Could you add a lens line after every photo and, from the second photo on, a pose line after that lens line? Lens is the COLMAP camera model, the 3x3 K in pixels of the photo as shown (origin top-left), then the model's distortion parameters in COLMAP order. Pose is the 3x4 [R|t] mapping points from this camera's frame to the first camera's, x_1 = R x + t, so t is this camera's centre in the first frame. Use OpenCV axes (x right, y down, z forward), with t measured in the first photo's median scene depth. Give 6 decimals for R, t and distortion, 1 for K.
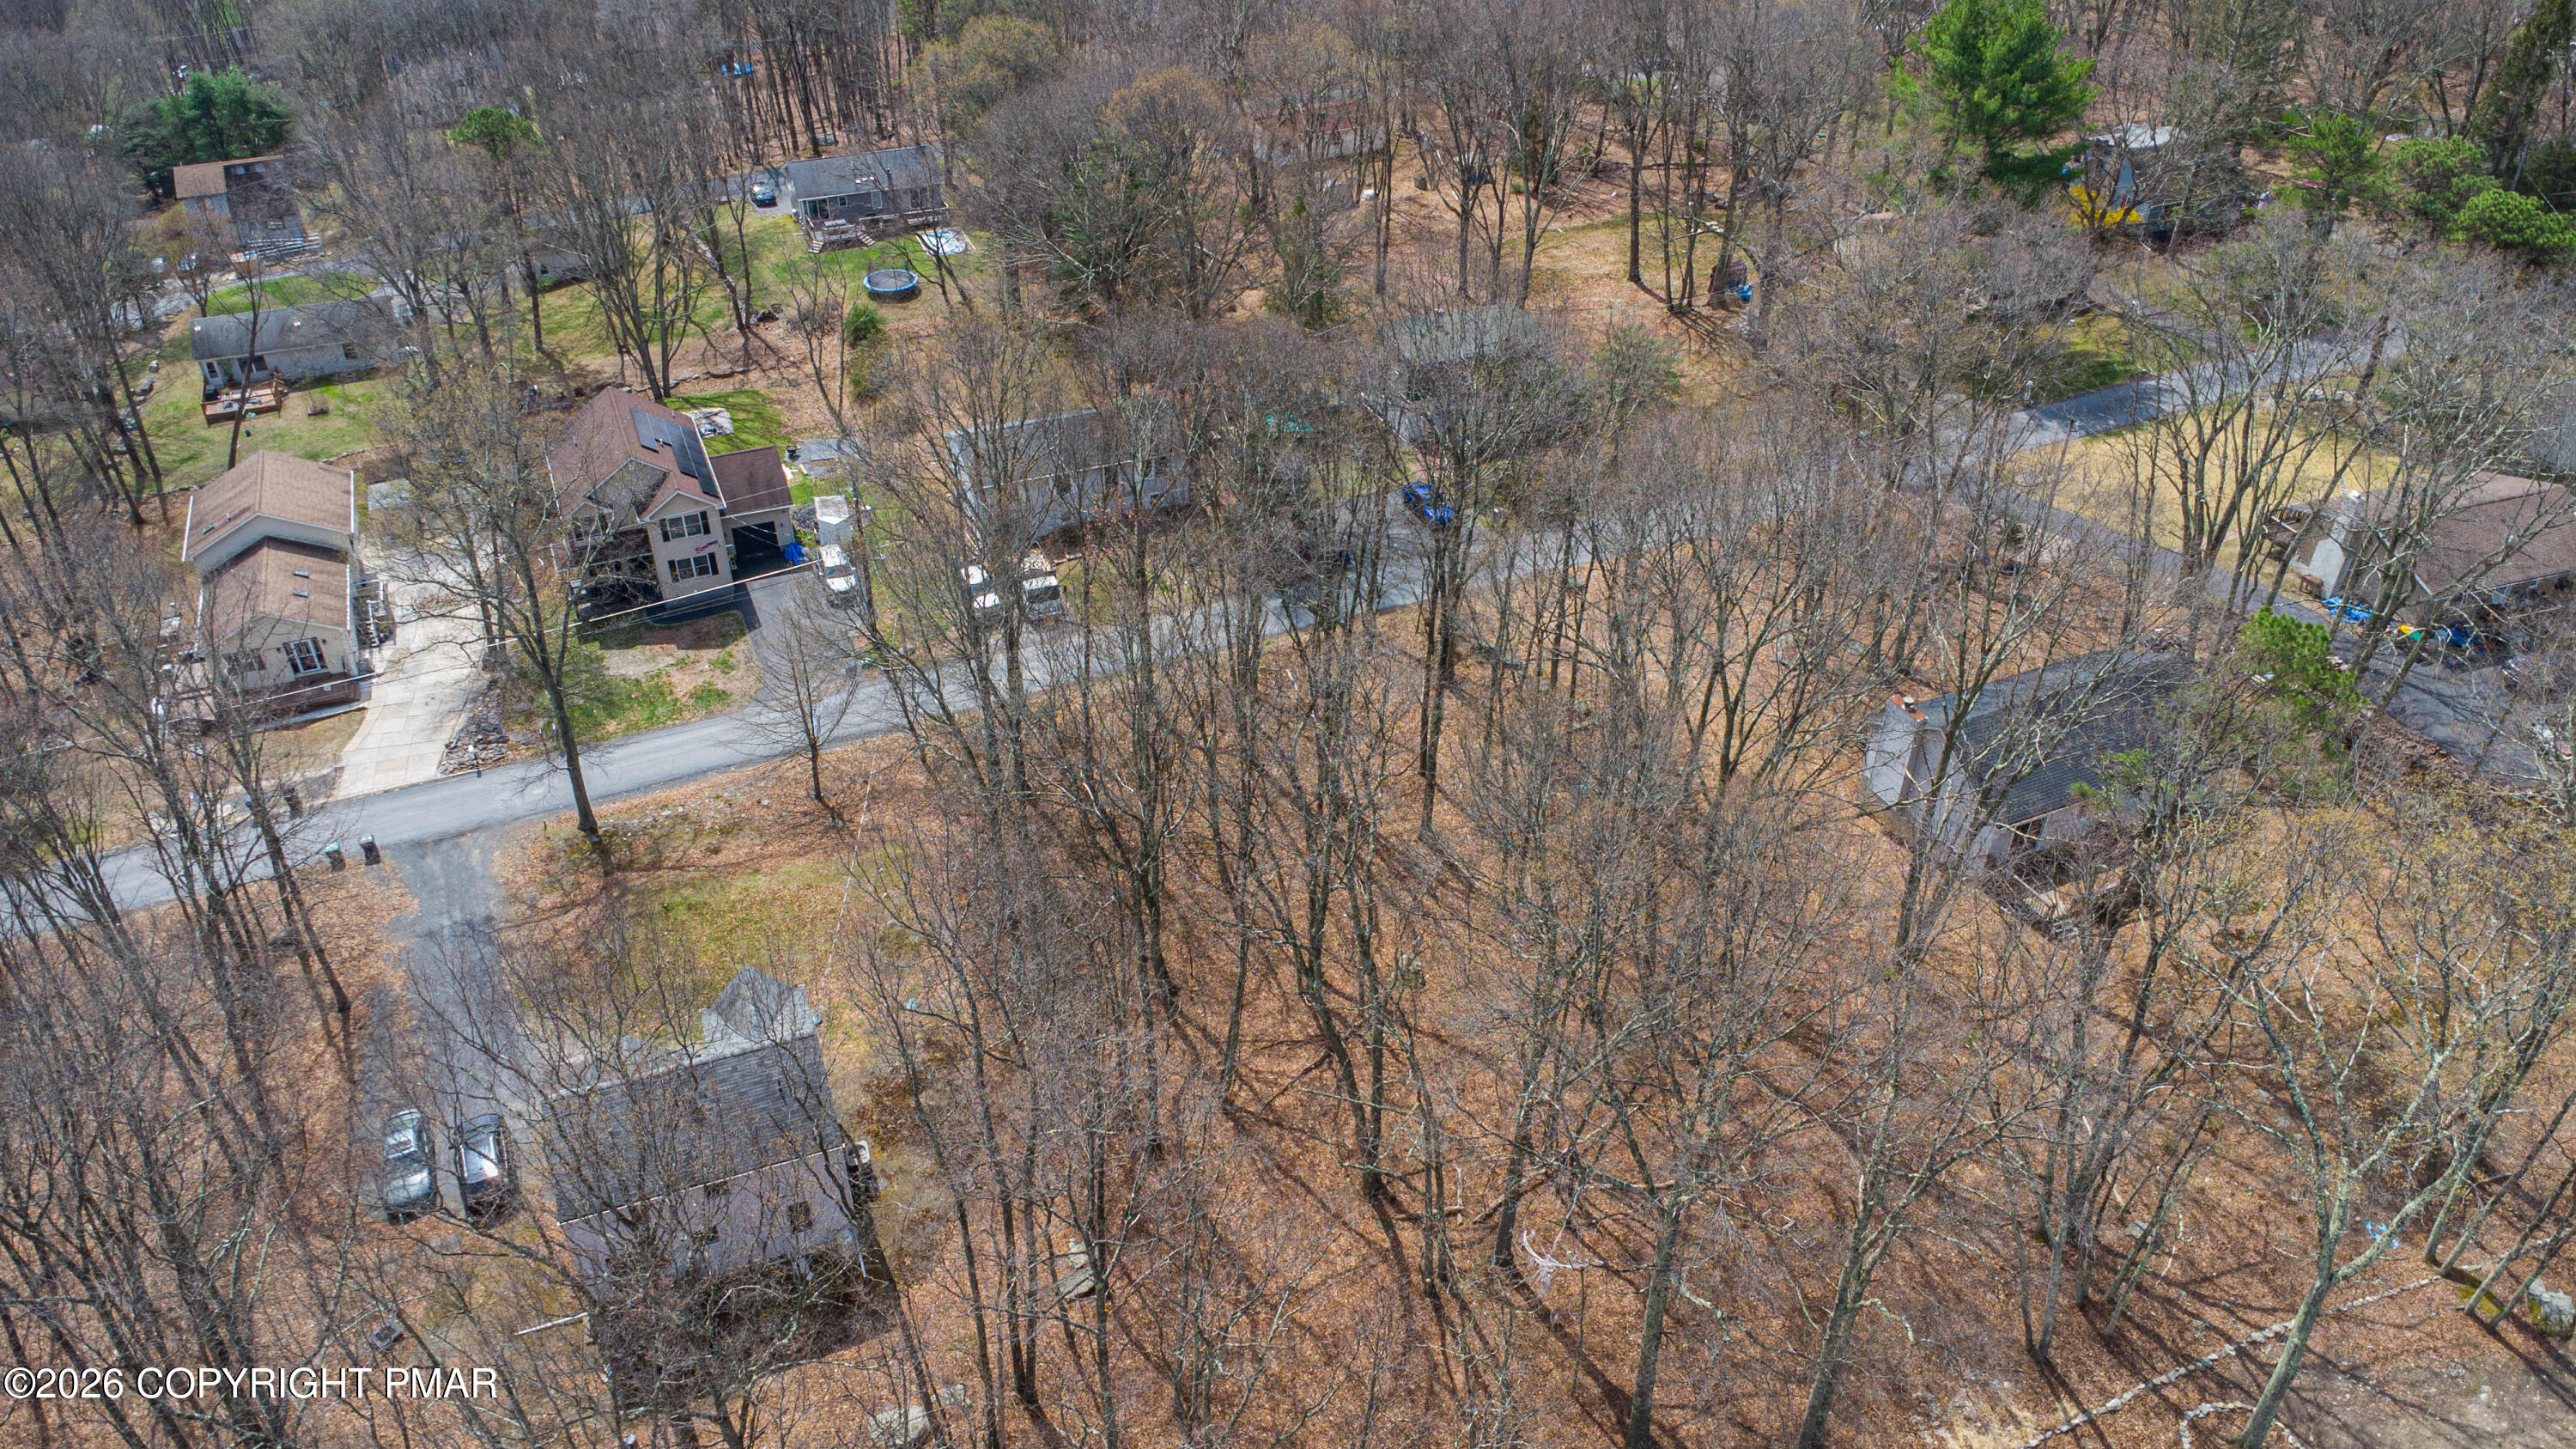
lens RADIAL K [[1885.8, 0, 1288.0], [0, 1885.8, 724.5], [0, 0, 1]] dist [0.028519, -0.044393]
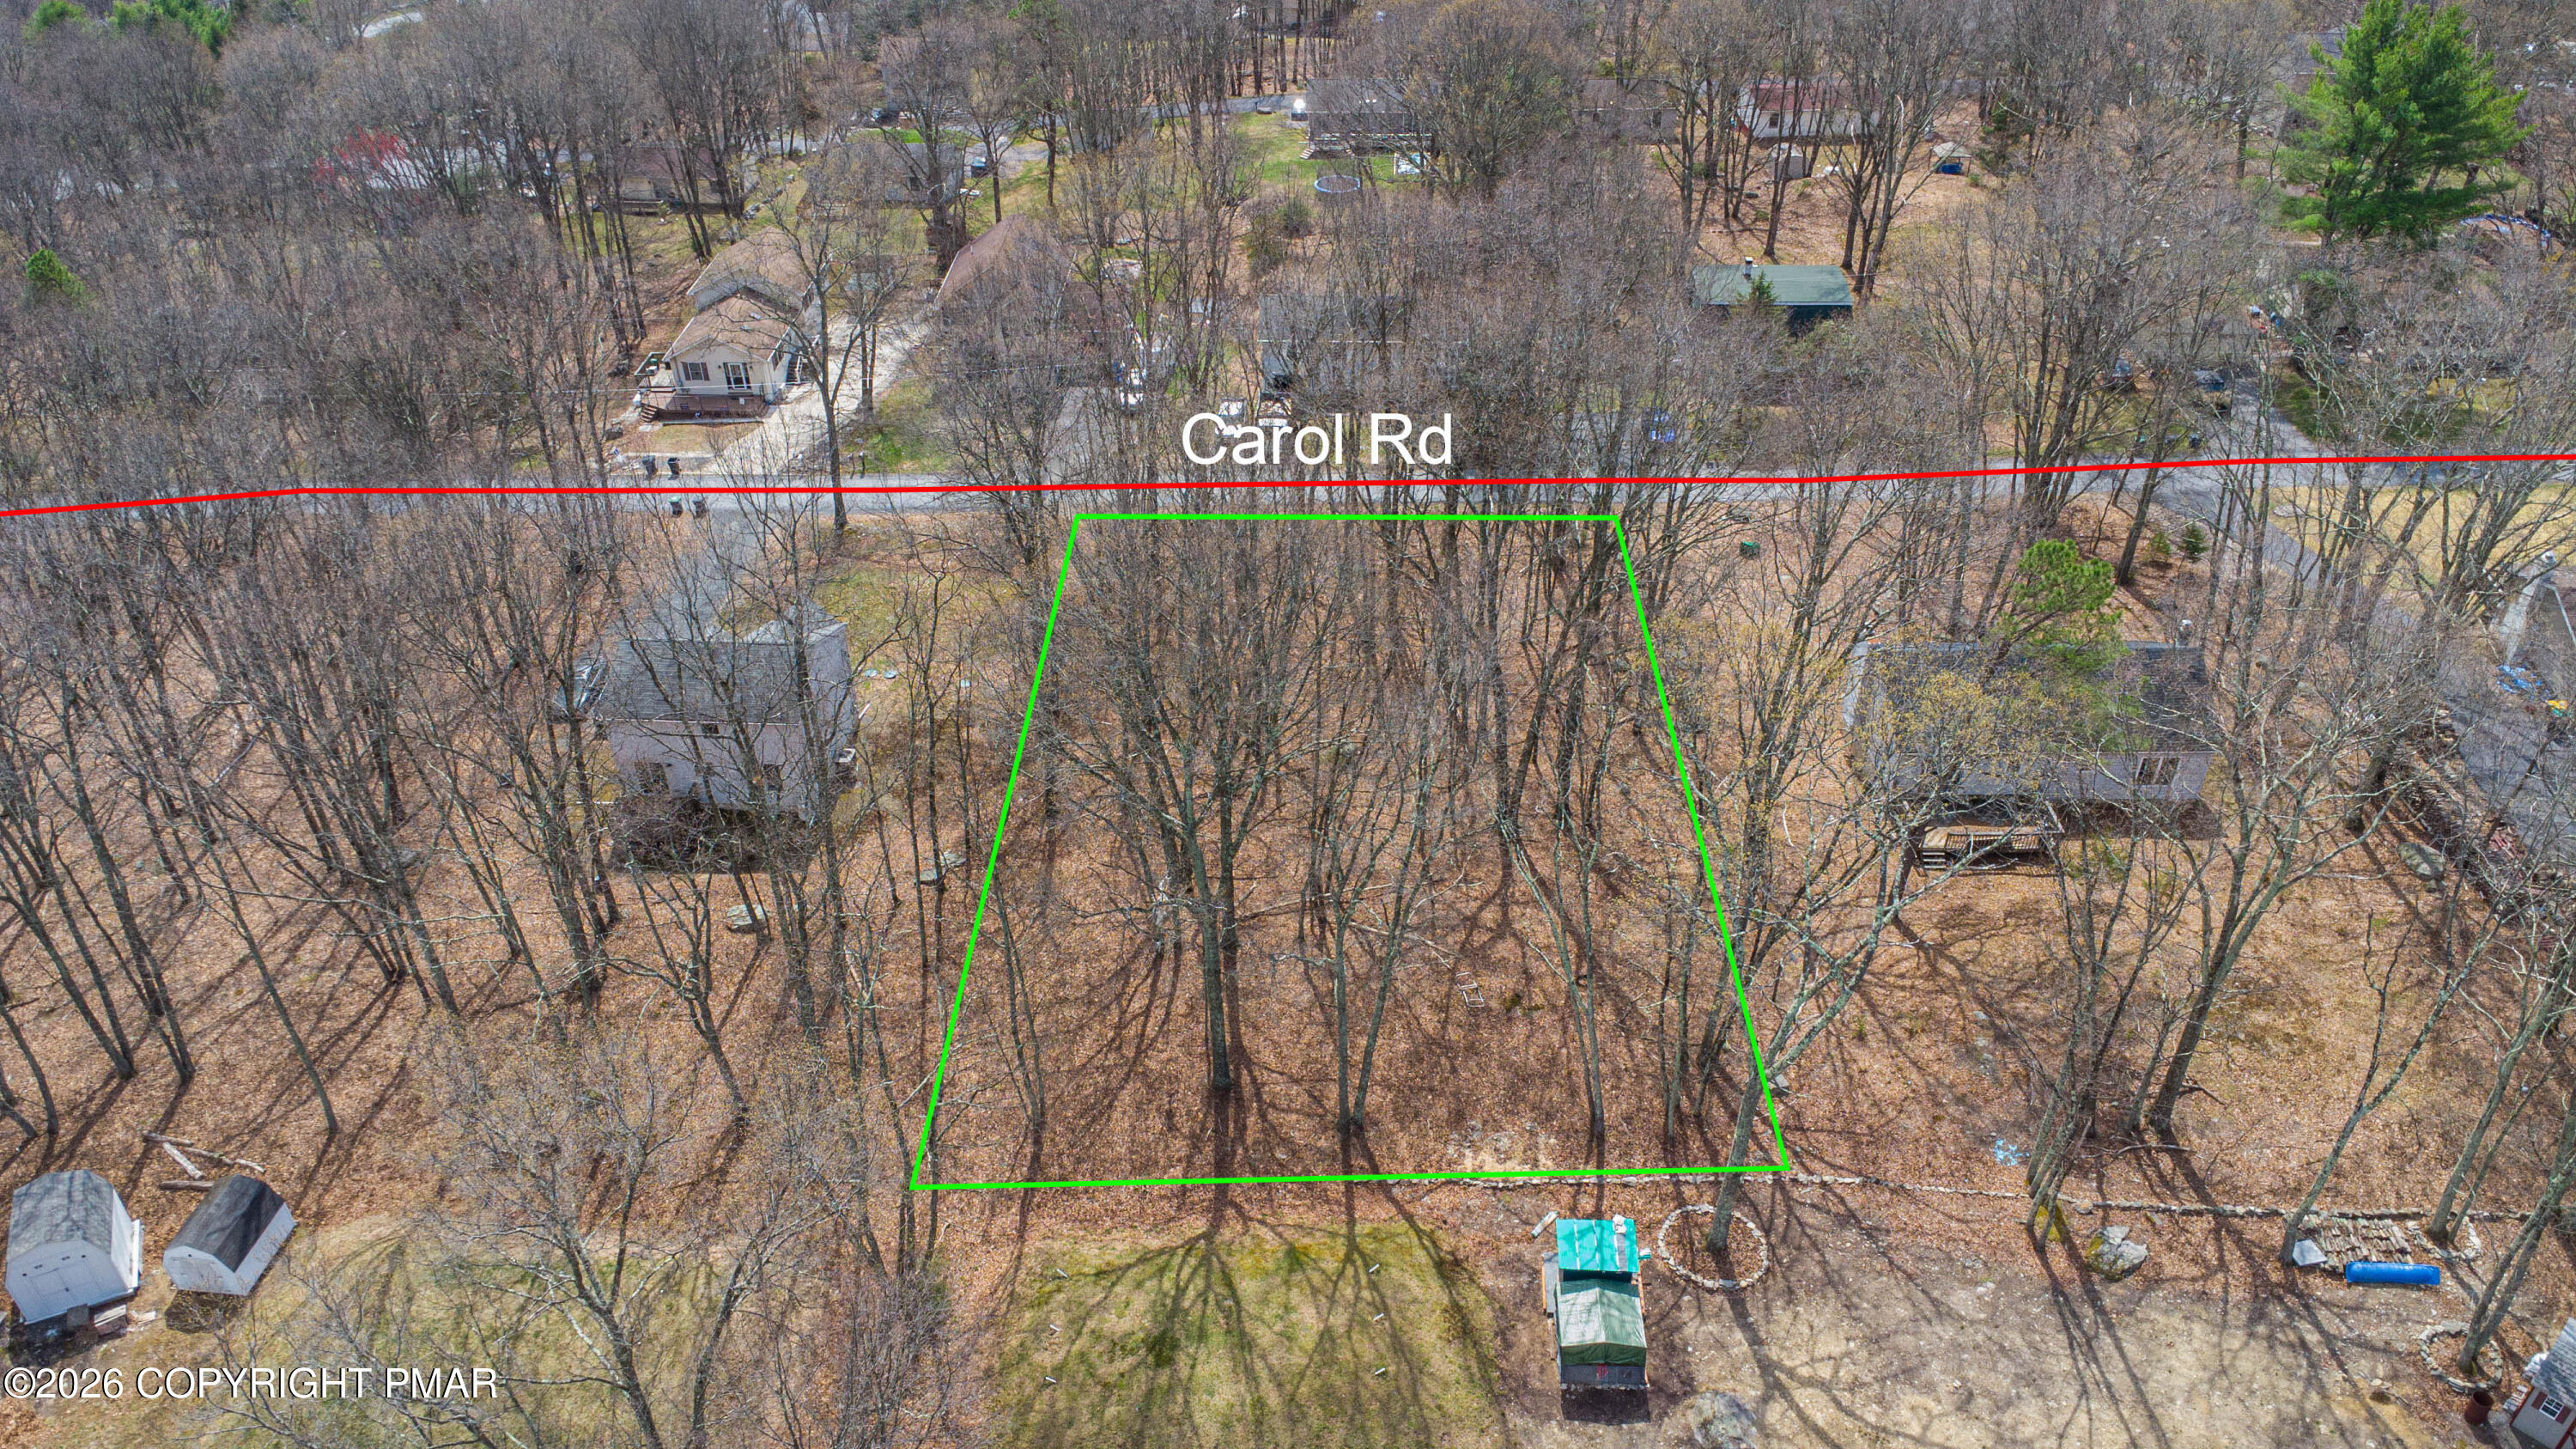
lens RADIAL K [[1862.1, 0, 1288.0], [0, 1862.1, 724.5], [0, 0, 1]] dist [0.047379, -0.068183]
pose [[0.911347, 0.227758, -0.342890, 0.308566], [-0.225047, 0.973152, 0.048259, 0.048305], [0.344675, 0.033186, 0.938135, -0.061569]]
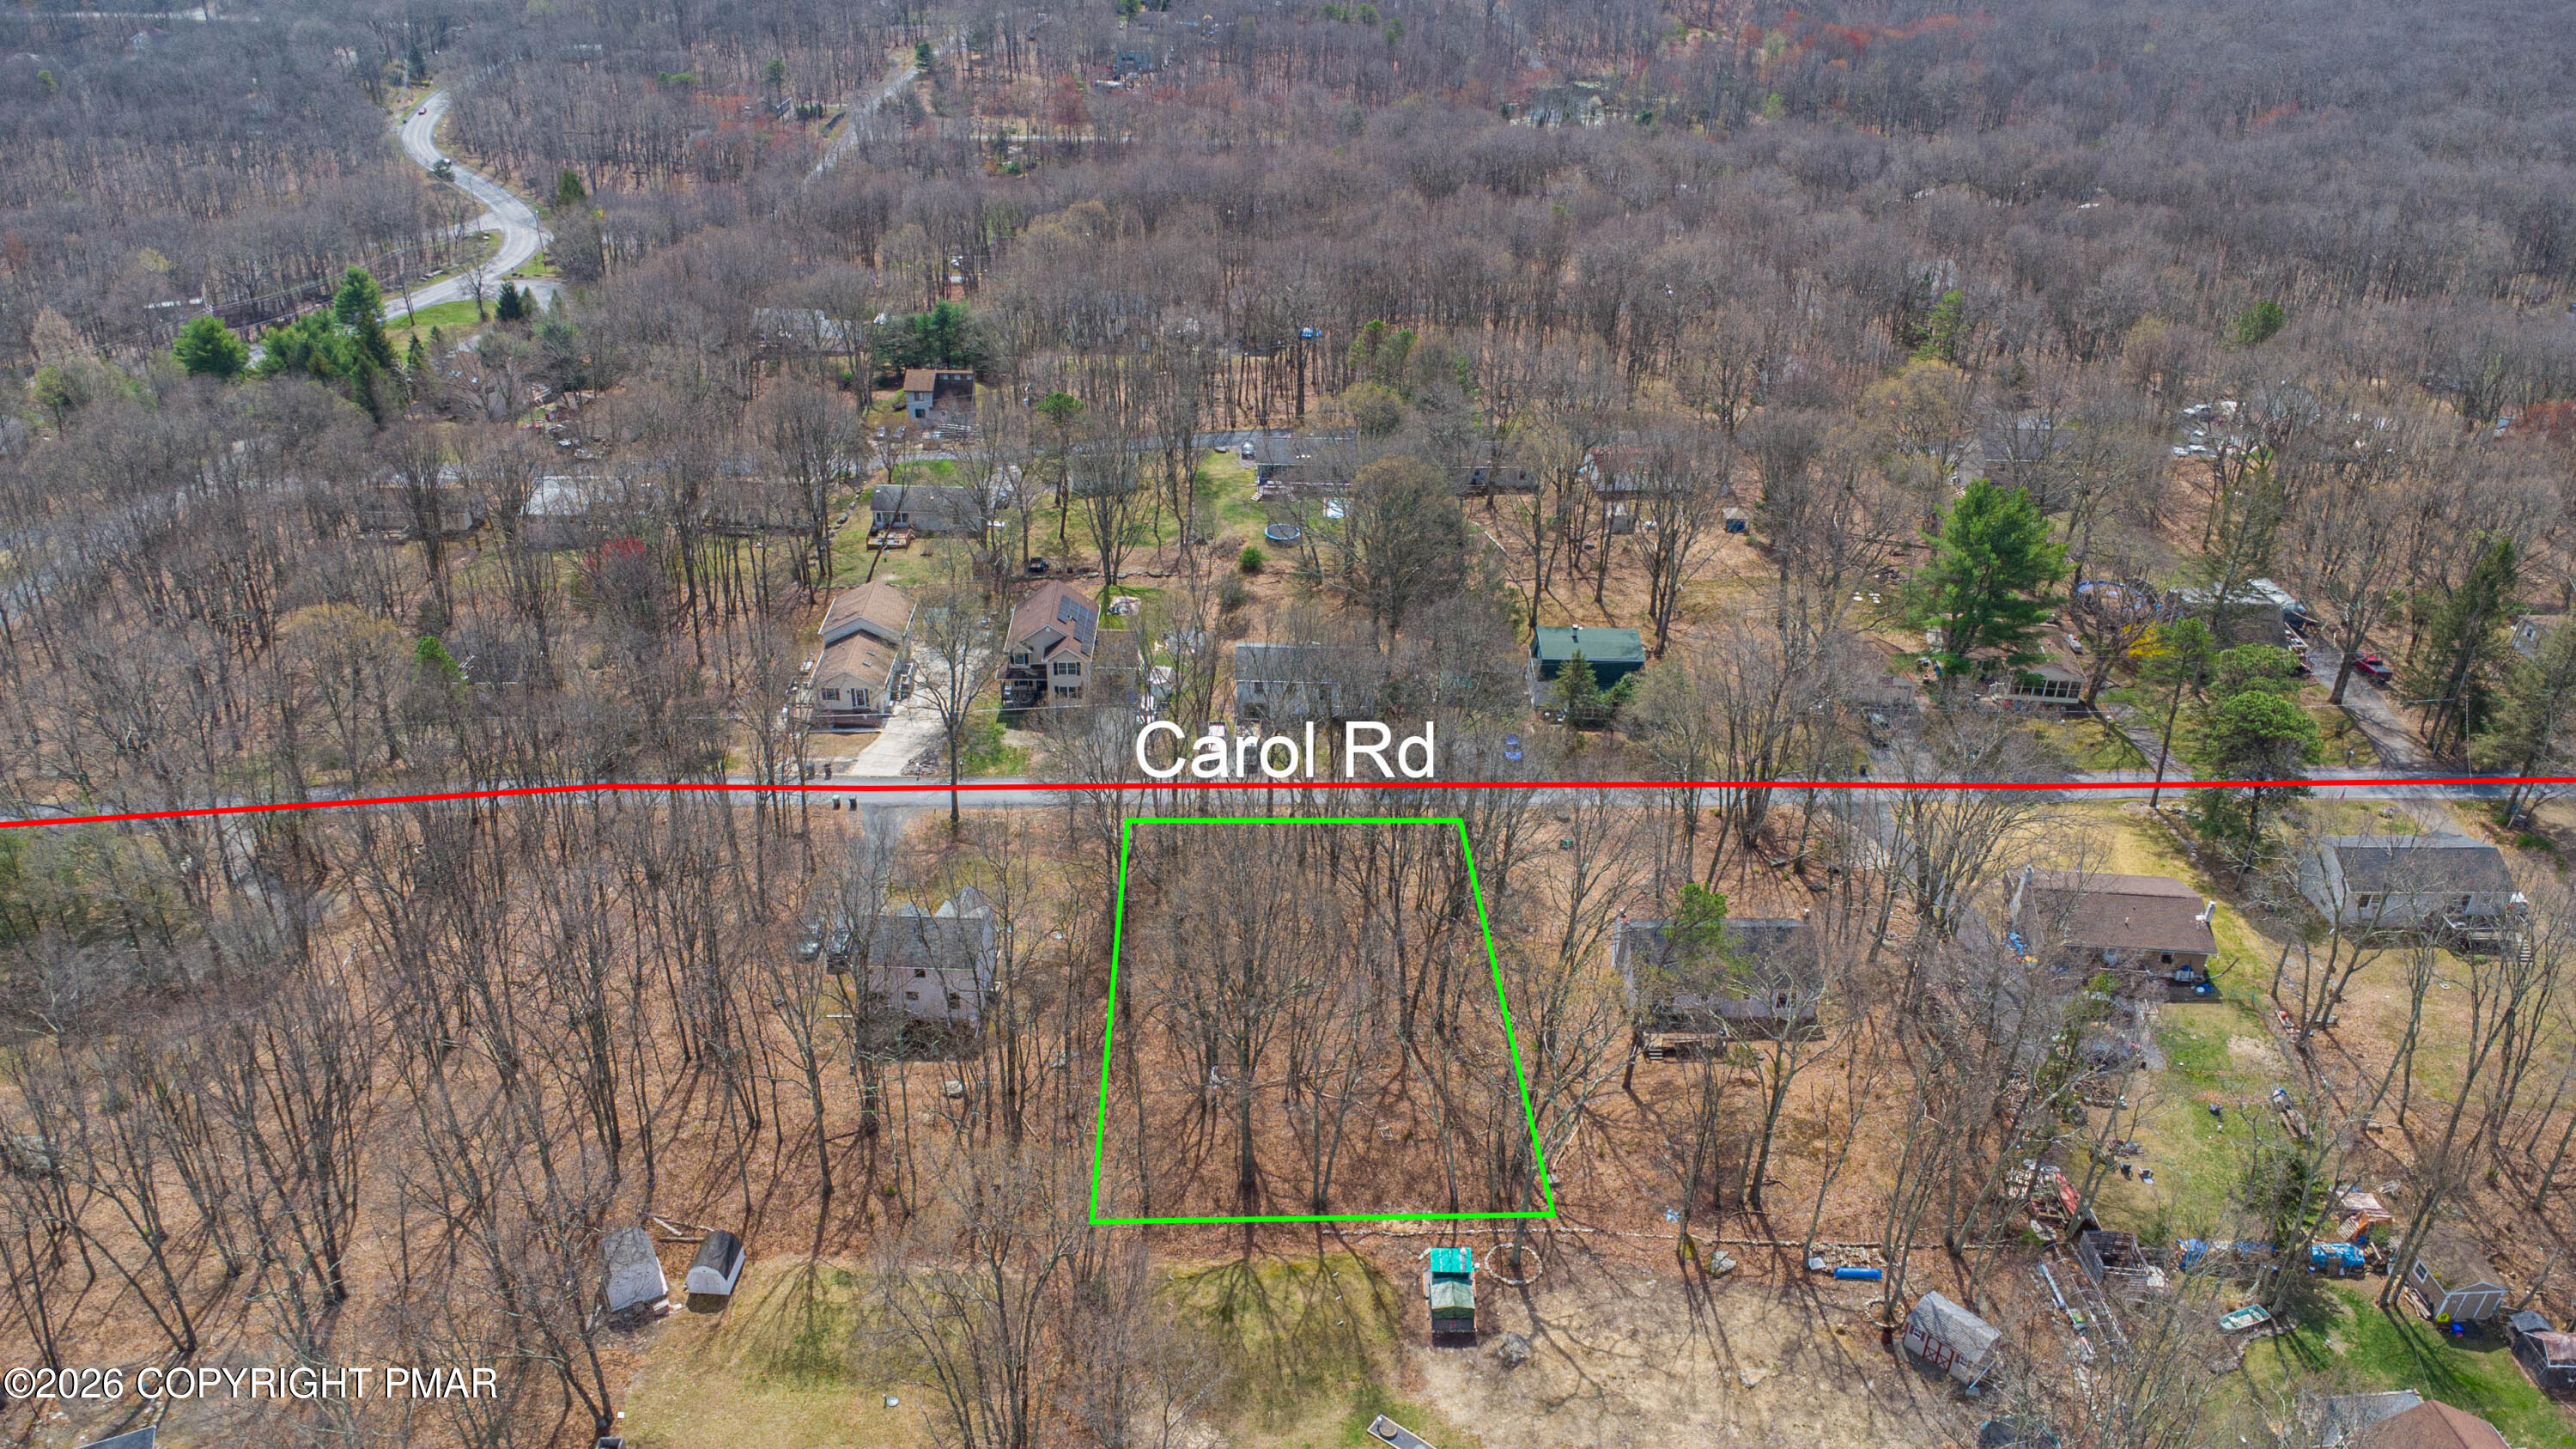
lens RADIAL K [[1885.8, 0, 1288.0], [0, 1885.8, 724.5], [0, 0, 1]] dist [0.028519, -0.044393]
pose [[0.926228, 0.204032, -0.316975, 0.426631], [-0.231507, 0.971488, -0.051150, -0.013226], [0.297501, 0.120758, 0.947054, -0.571737]]
